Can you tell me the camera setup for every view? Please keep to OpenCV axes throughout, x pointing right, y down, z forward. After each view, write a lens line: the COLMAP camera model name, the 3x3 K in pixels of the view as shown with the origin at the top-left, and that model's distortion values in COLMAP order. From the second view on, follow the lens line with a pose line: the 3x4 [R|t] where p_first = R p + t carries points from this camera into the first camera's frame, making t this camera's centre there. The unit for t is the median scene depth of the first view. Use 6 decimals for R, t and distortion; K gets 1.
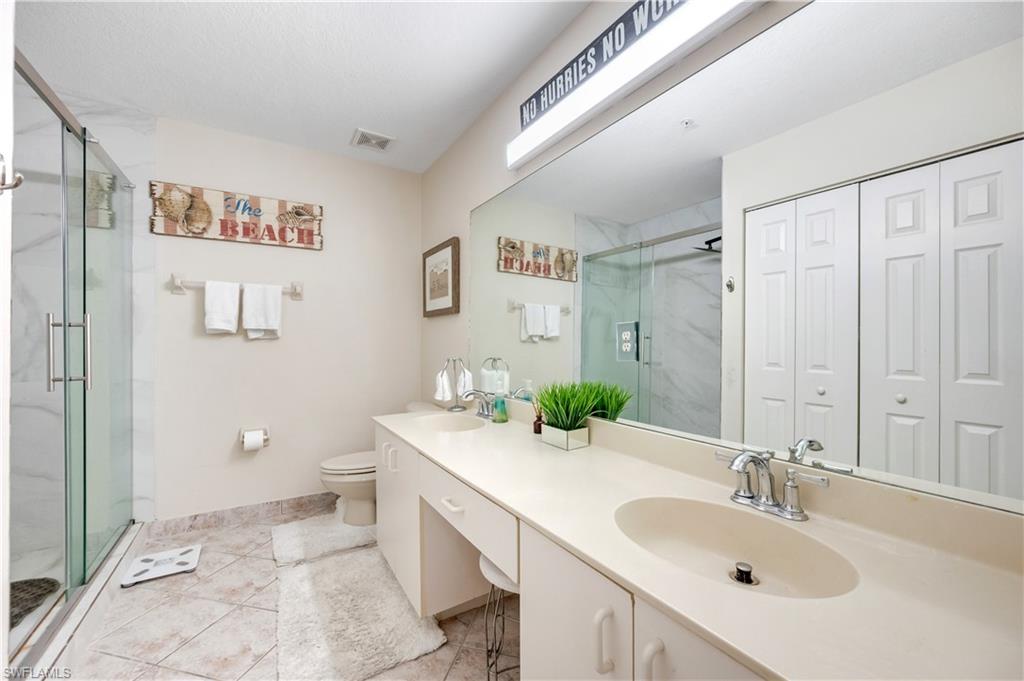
lens RADIAL K [[404.9, 0, 510.4], [0, 404.9, 337.8], [0, 0, 1]] dist [0.000136, 0.000126]
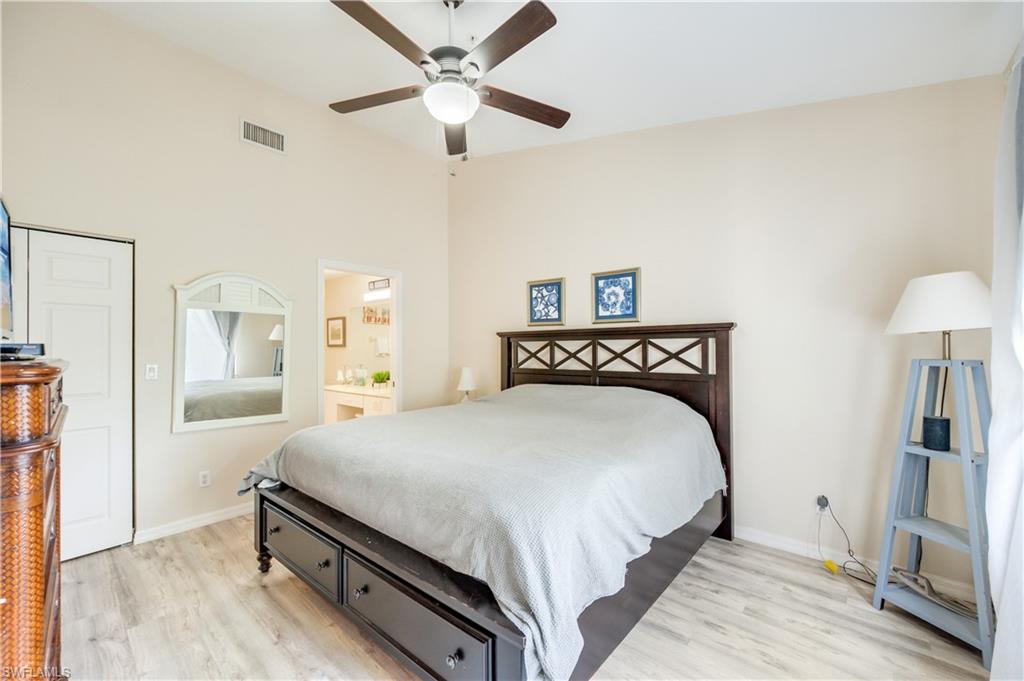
lens RADIAL K [[404.9, 0, 510.4], [0, 404.9, 337.8], [0, 0, 1]] dist [0.000136, 0.000126]
pose [[0.956629, -0.004949, 0.291267, 0.100144], [0.008588, 0.999900, -0.011214, -0.068722], [-0.291182, 0.013229, 0.956576, -1.434480]]
